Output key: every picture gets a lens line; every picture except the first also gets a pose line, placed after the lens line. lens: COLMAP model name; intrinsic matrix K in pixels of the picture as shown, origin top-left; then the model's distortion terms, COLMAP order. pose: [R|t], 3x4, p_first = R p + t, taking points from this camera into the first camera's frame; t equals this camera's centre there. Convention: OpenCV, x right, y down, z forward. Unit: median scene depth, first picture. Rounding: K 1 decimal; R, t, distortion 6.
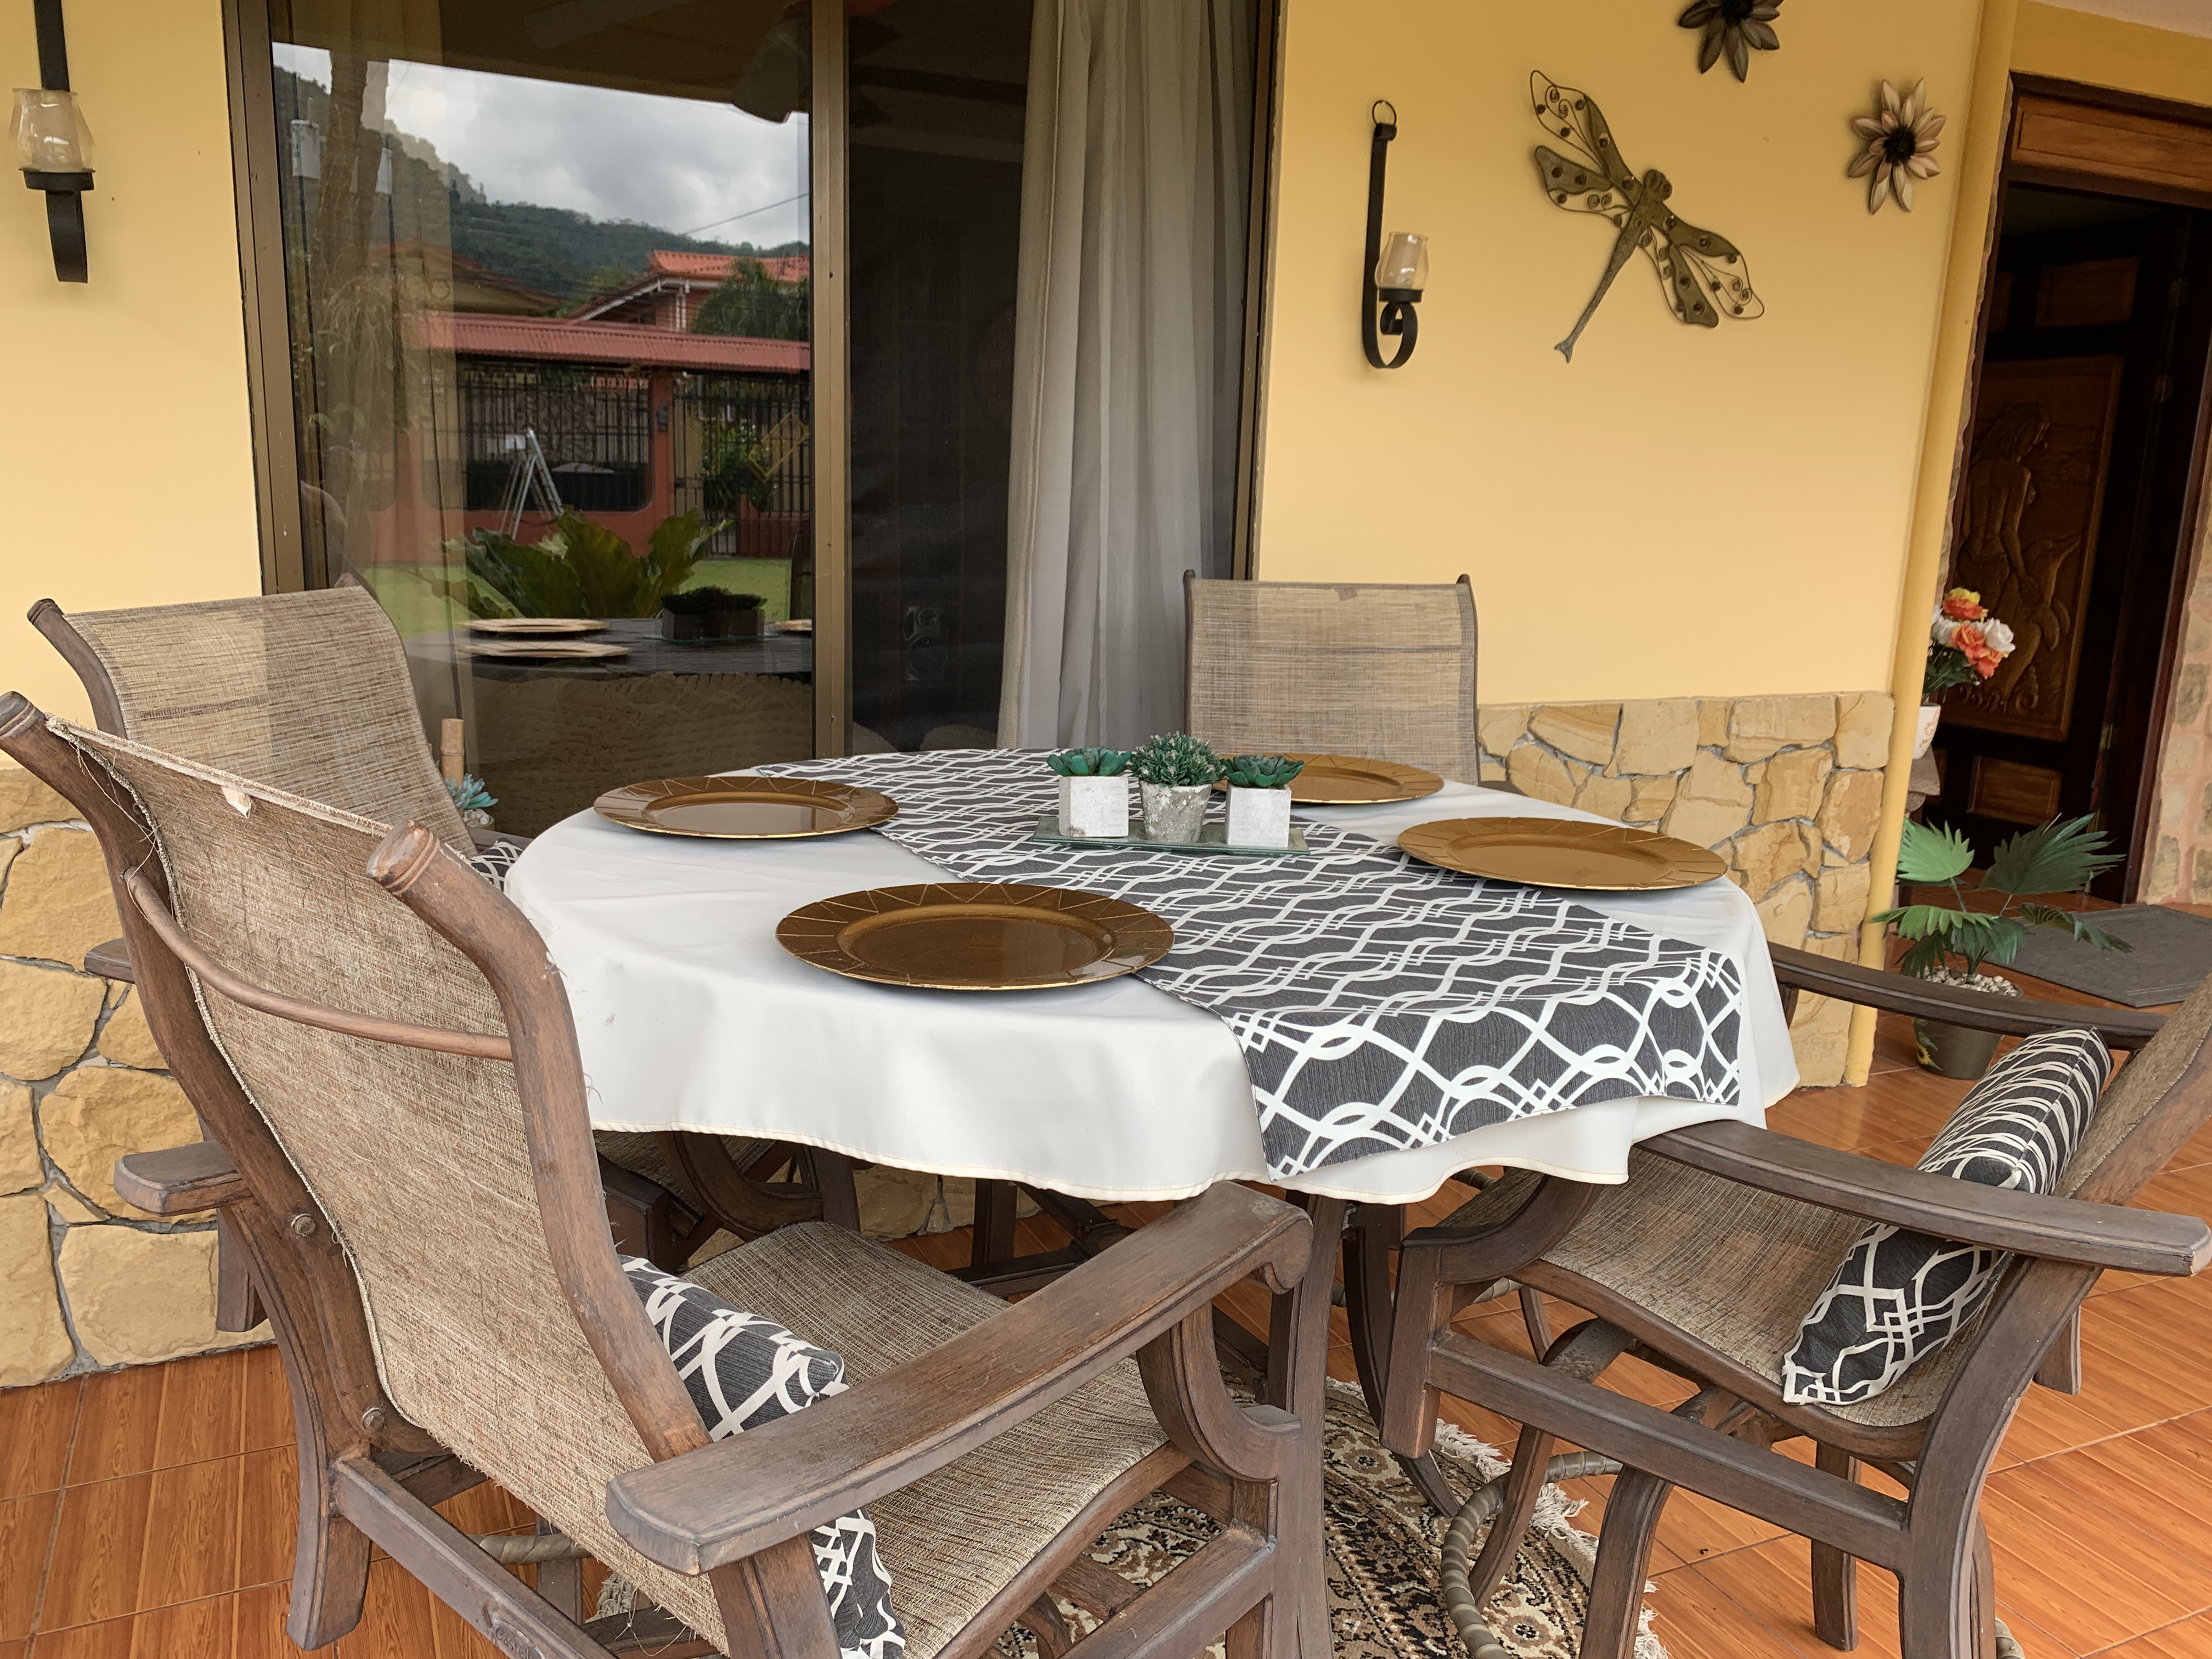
lens RADIAL K [[1691.1, 0, 1095.3], [0, 1691.1, 821.3], [0, 0, 1]] dist [0.048944, -0.069188]
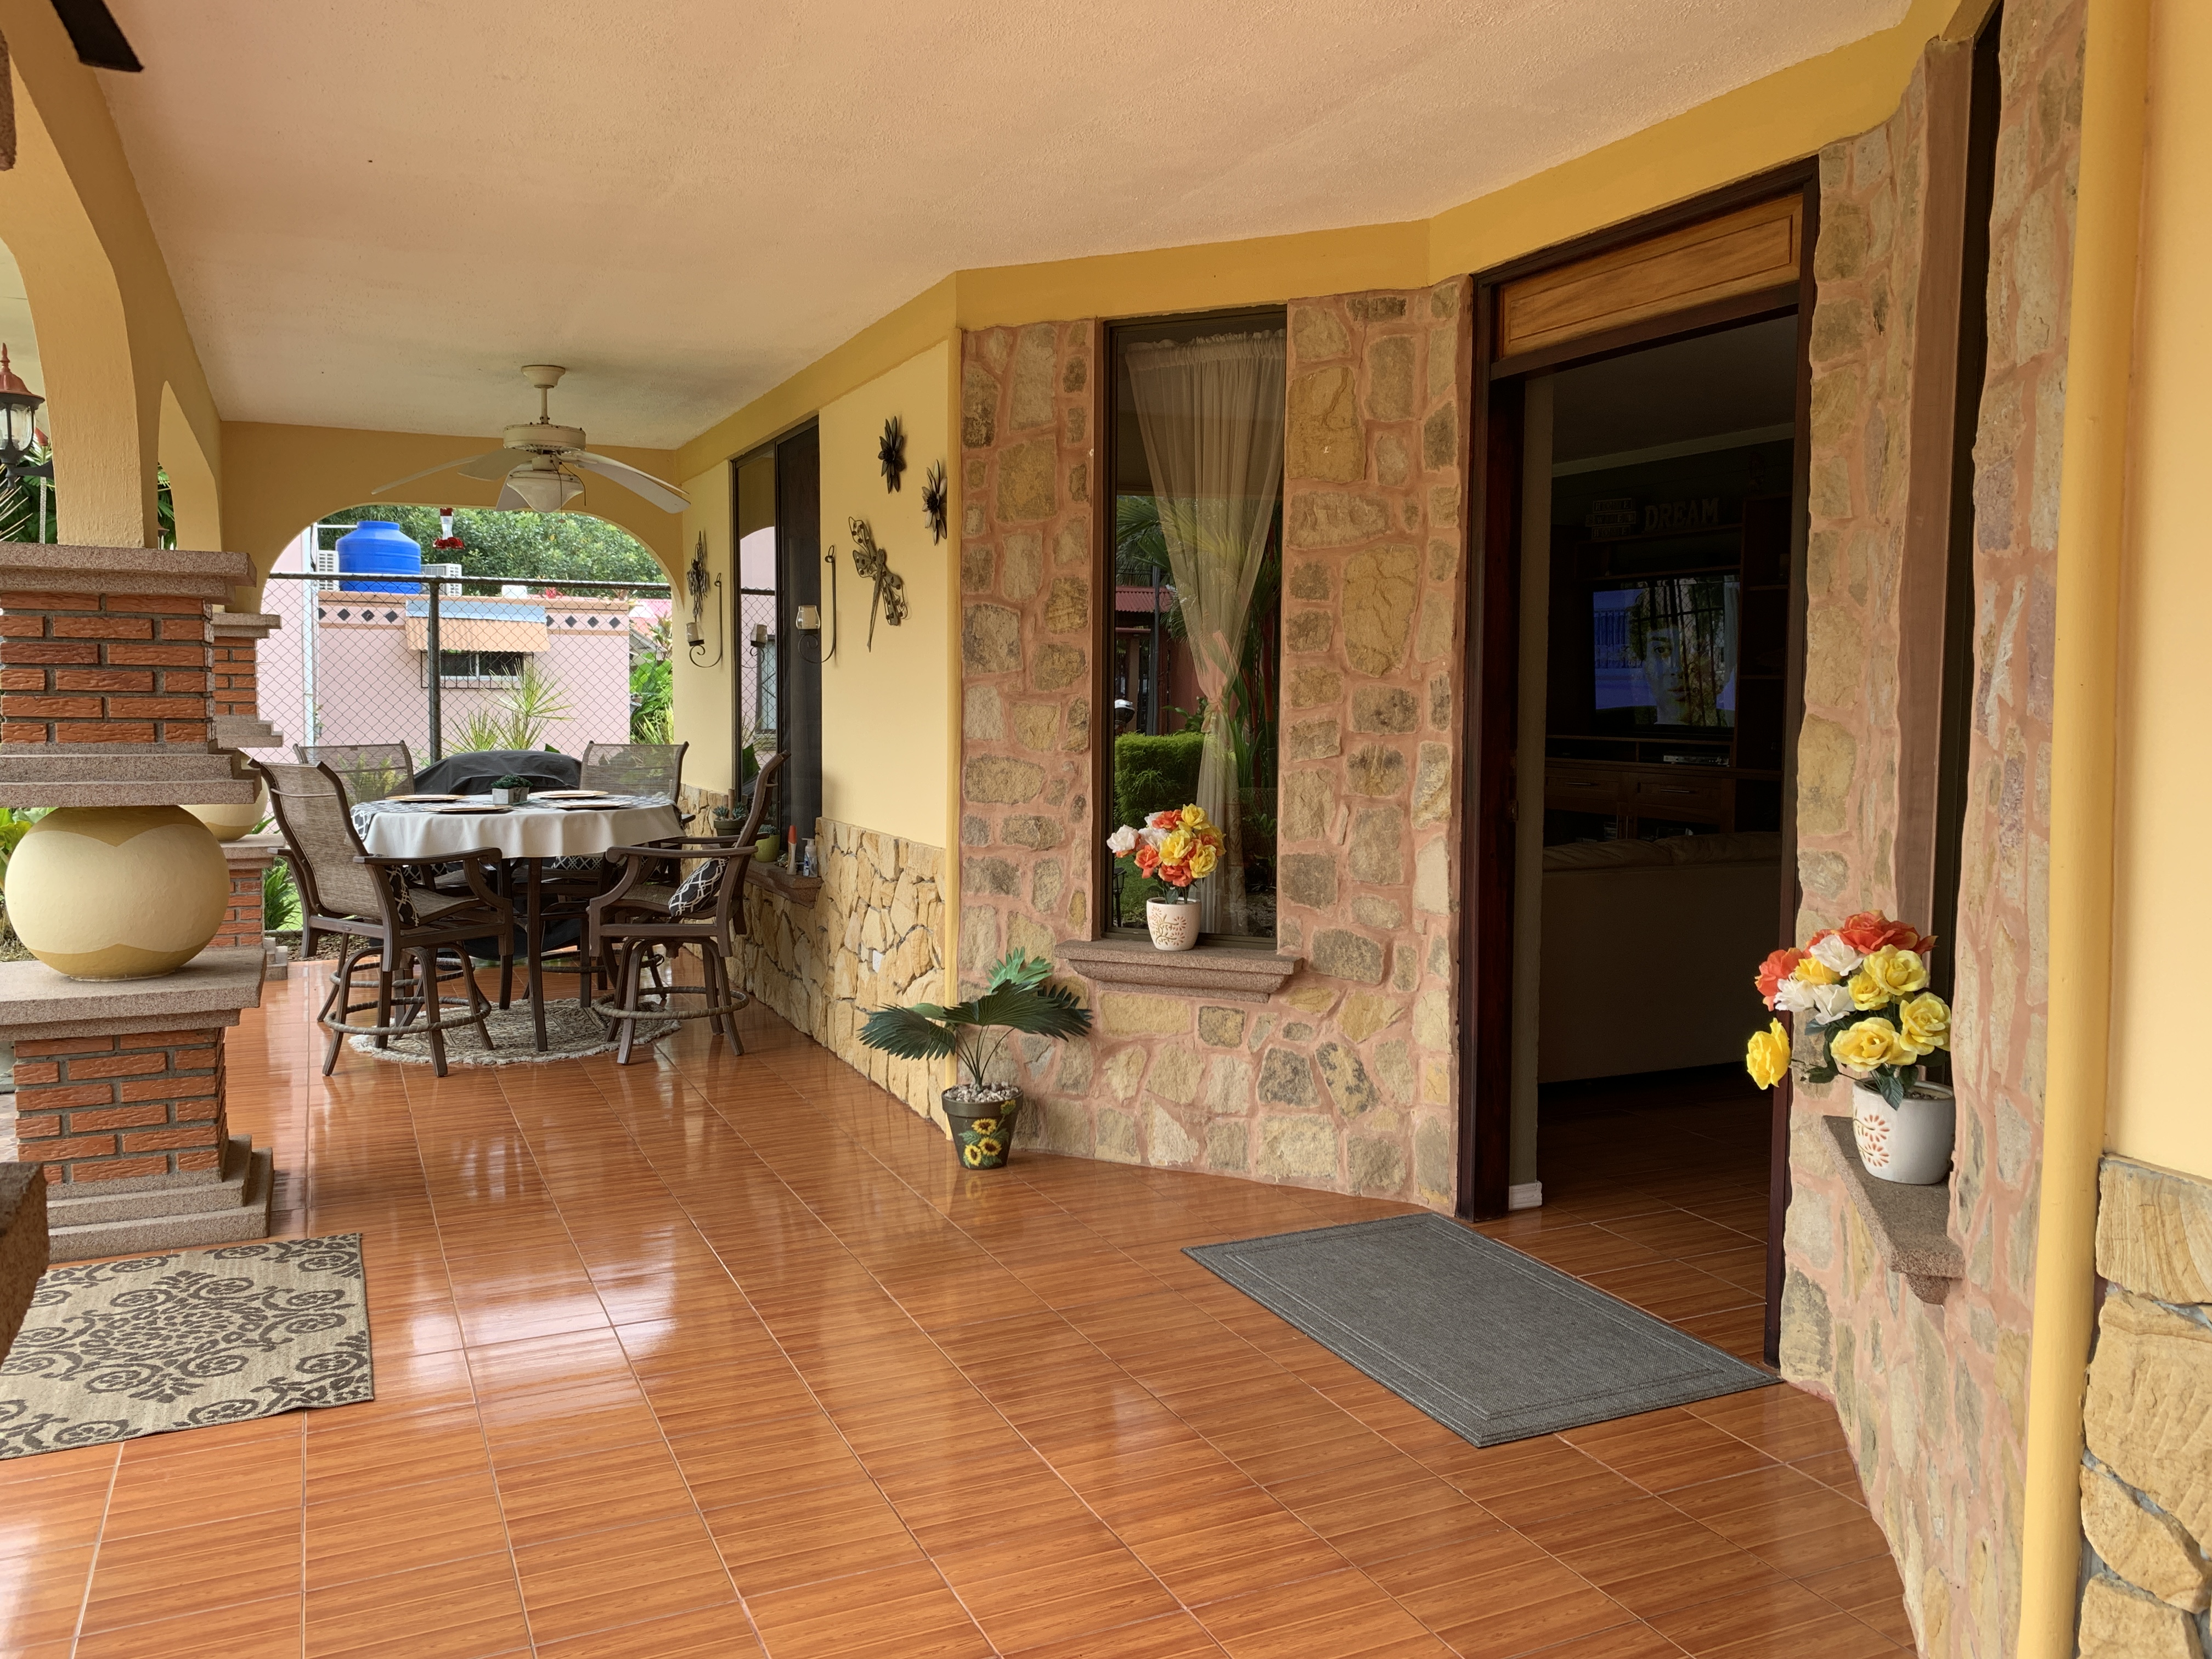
lens RADIAL K [[1691.1, 0, 1070.7], [0, 1691.1, 798.0], [0, 0, 1]] dist [0.048944, -0.069188]
pose [[-0.017041, 0.033541, -0.999292, 2.294754], [-0.207799, 0.977496, 0.036353, -0.236318], [0.978023, 0.208271, -0.009688, 1.334447]]
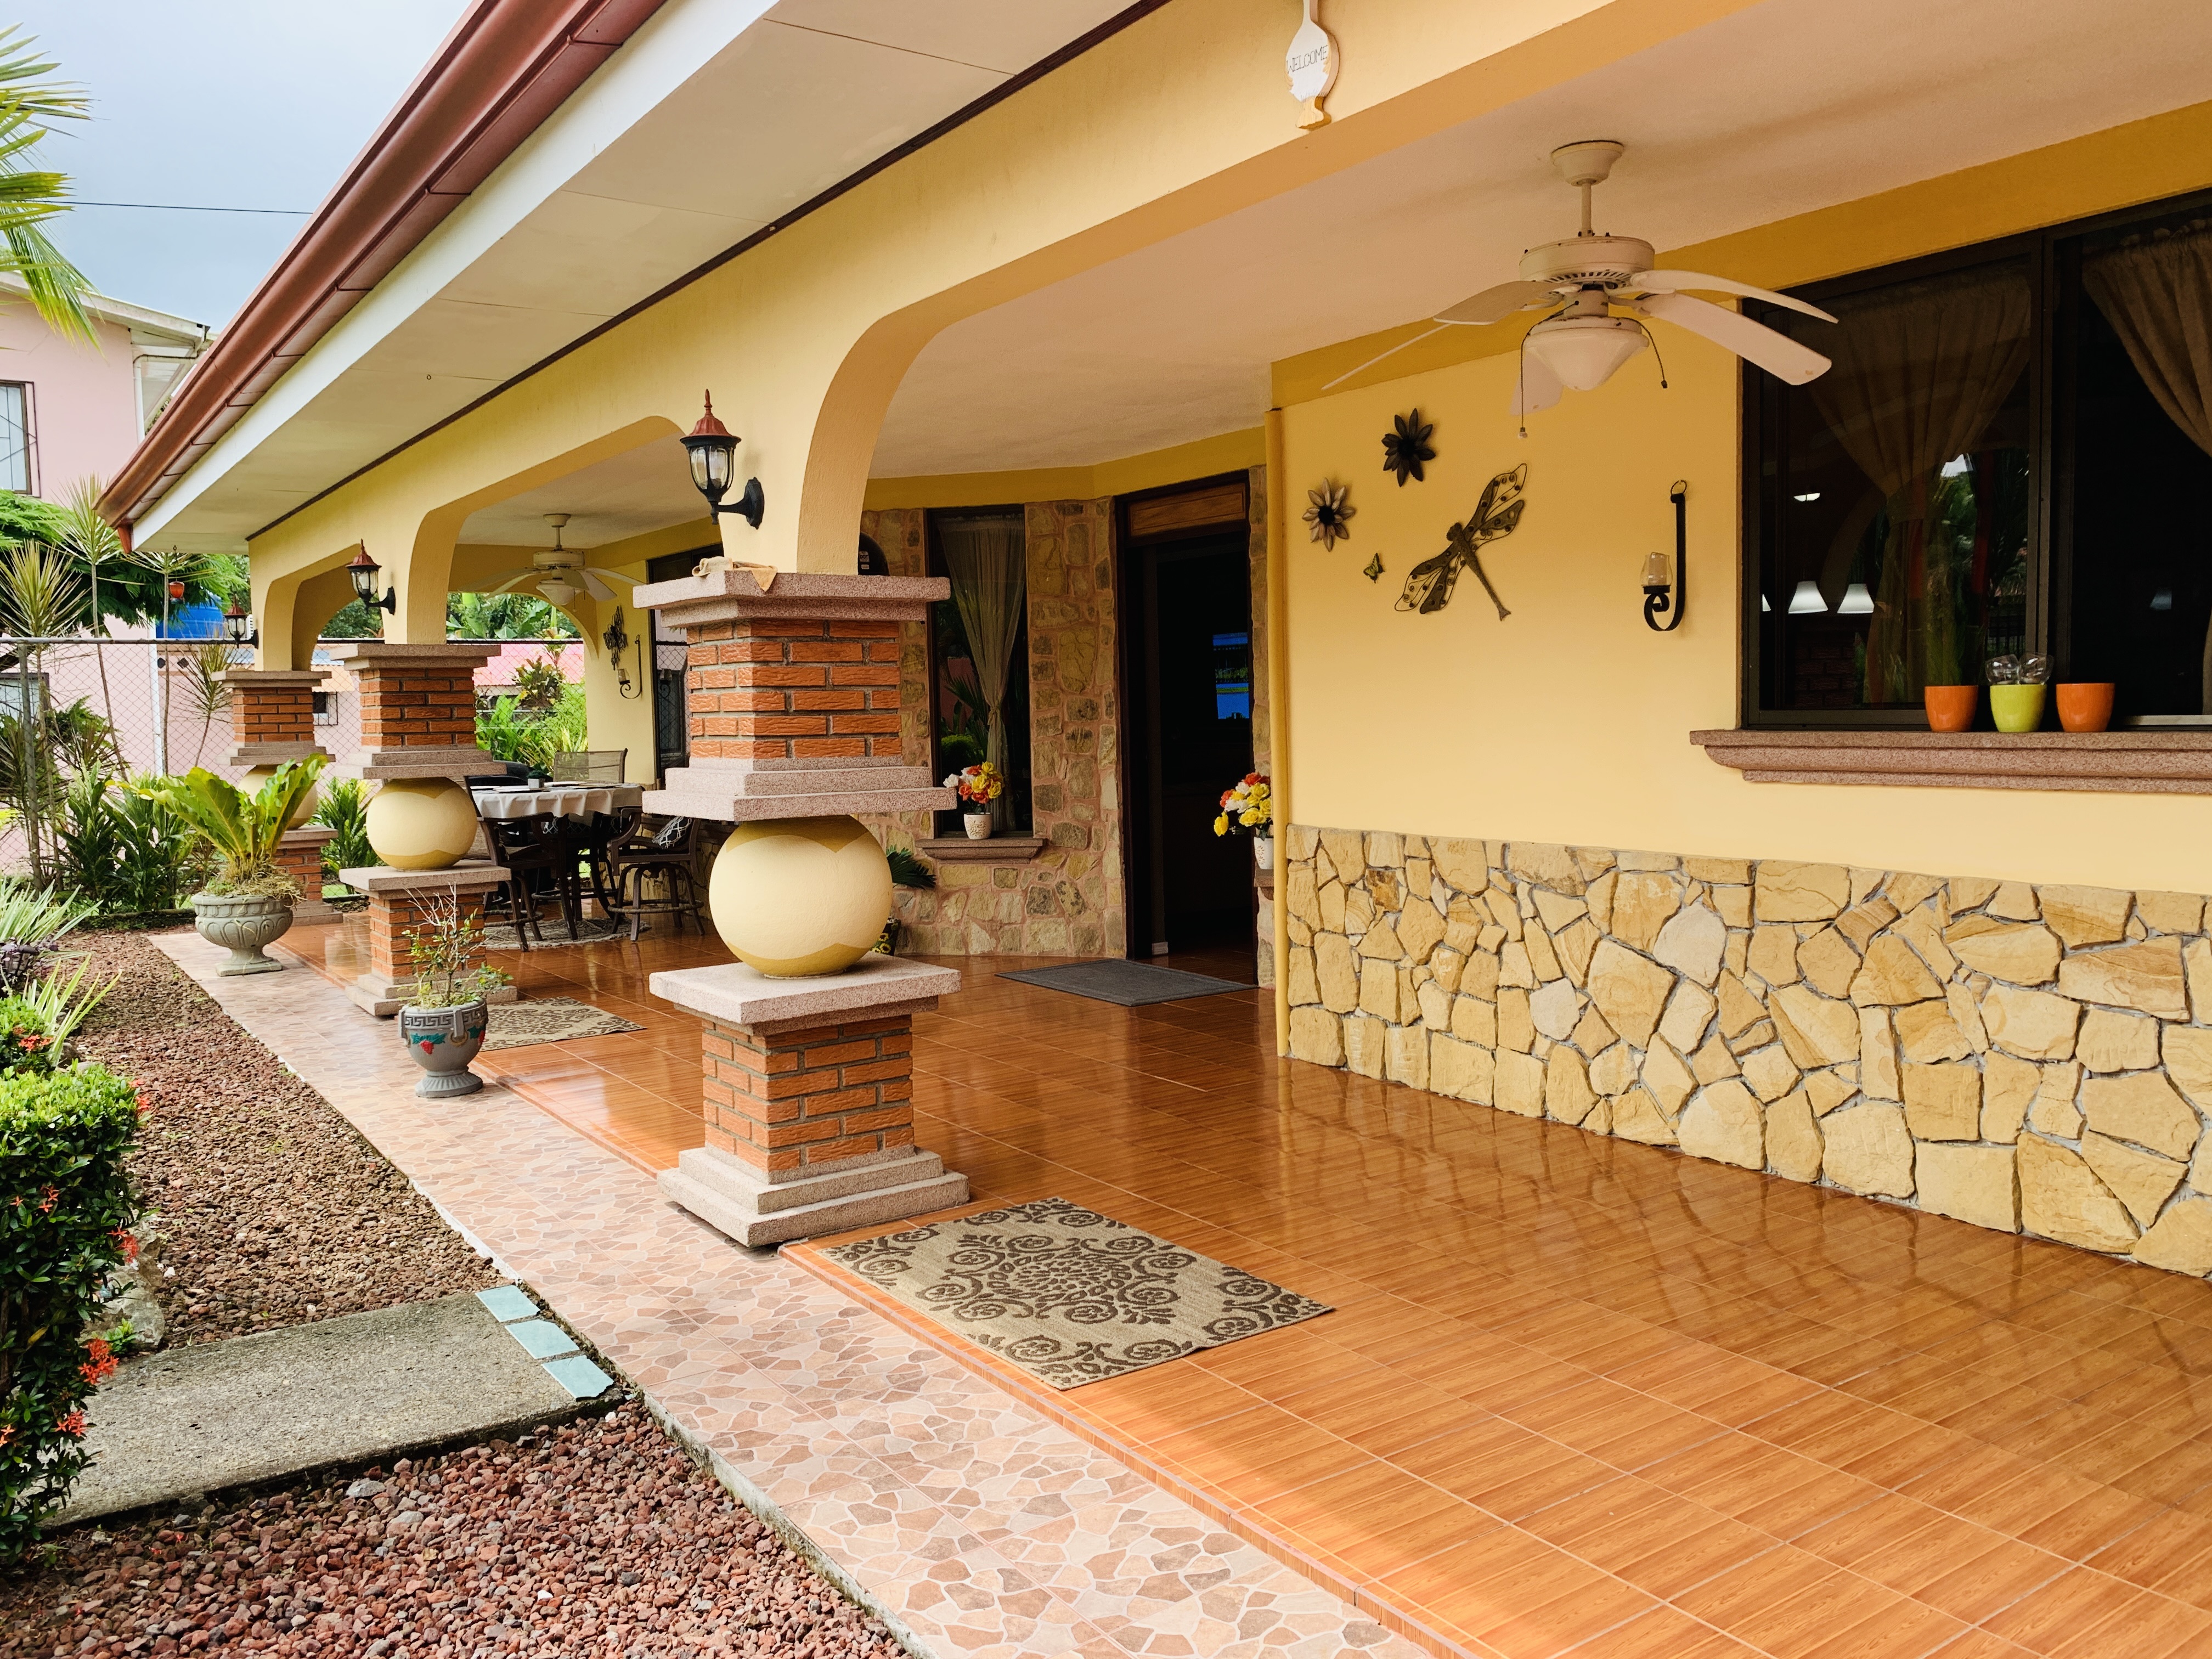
lens RADIAL K [[1691.1, 0, 1098.7], [0, 1691.1, 810.1], [0, 0, 1]] dist [0.048944, -0.069188]
pose [[0.170032, 0.024809, -0.985126, 3.723119], [-0.170294, 0.985383, -0.004577, -0.133351], [0.970613, 0.168540, 0.171772, 1.123003]]
